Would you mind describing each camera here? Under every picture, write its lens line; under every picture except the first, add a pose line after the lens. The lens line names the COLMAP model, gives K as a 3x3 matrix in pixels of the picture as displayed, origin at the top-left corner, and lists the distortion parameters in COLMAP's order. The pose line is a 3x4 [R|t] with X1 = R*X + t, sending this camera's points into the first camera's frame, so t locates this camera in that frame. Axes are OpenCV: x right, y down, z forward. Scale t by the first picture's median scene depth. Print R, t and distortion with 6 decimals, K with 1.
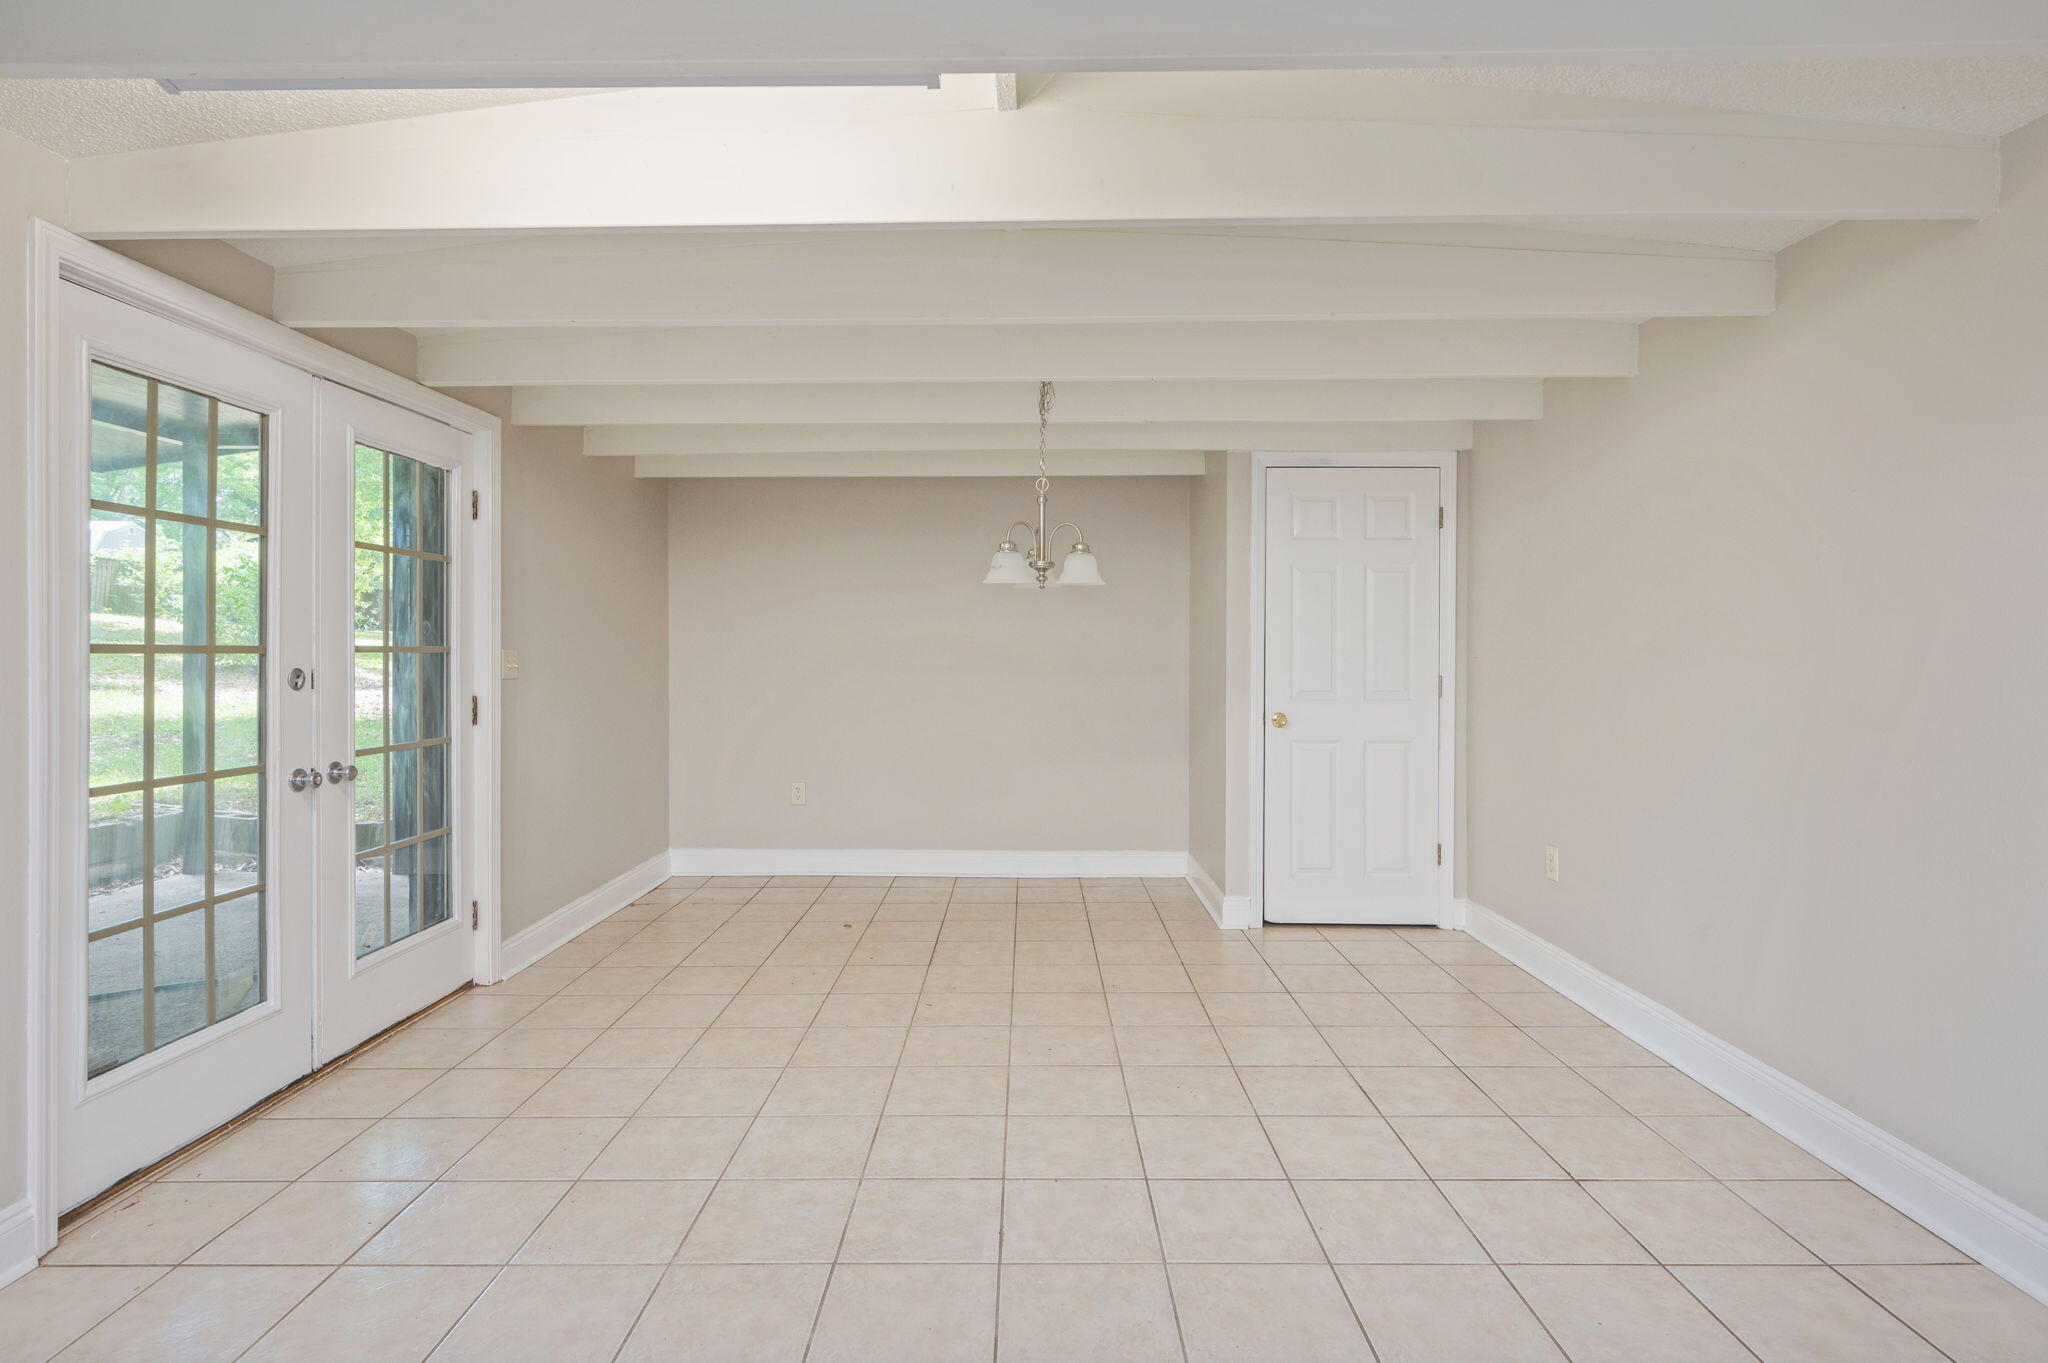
lens RADIAL K [[1010.0, 0, 1020.5], [0, 1010.0, 703.0], [0, 0, 1]] dist [-0.002263, -0.000825]
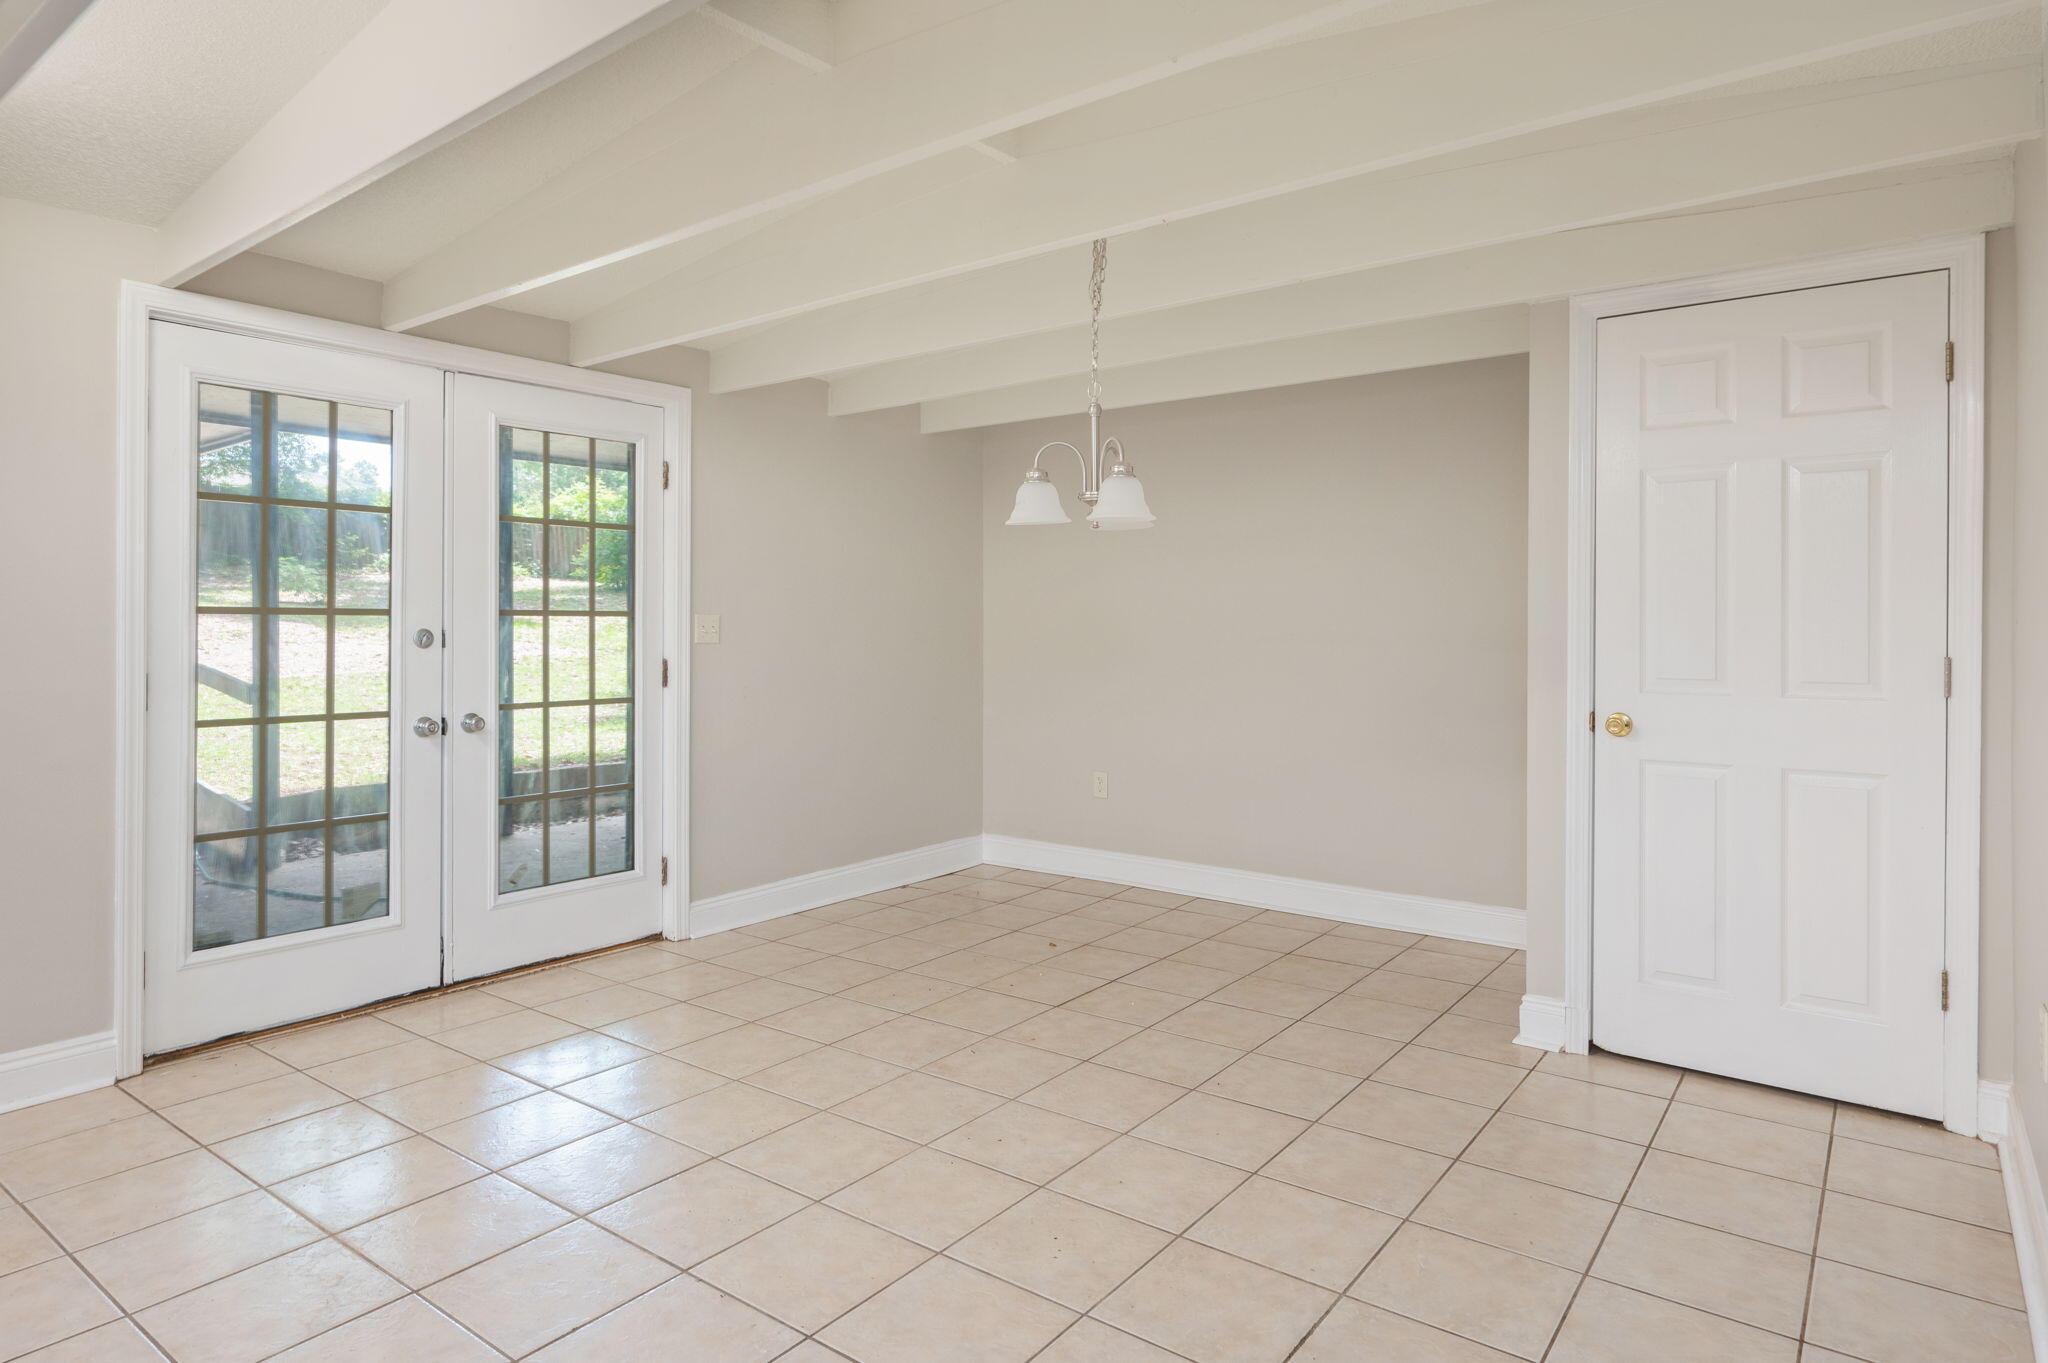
lens RADIAL K [[1153.0, 0, 1042.4], [0, 1153.0, 673.9], [0, 0, 1]] dist [-0.001391, 0.001324]
pose [[0.809160, 0.025637, -0.587028, 0.496286], [-0.031605, 0.999500, 0.000086, -0.004416], [0.586737, 0.018483, 0.809566, 0.286851]]
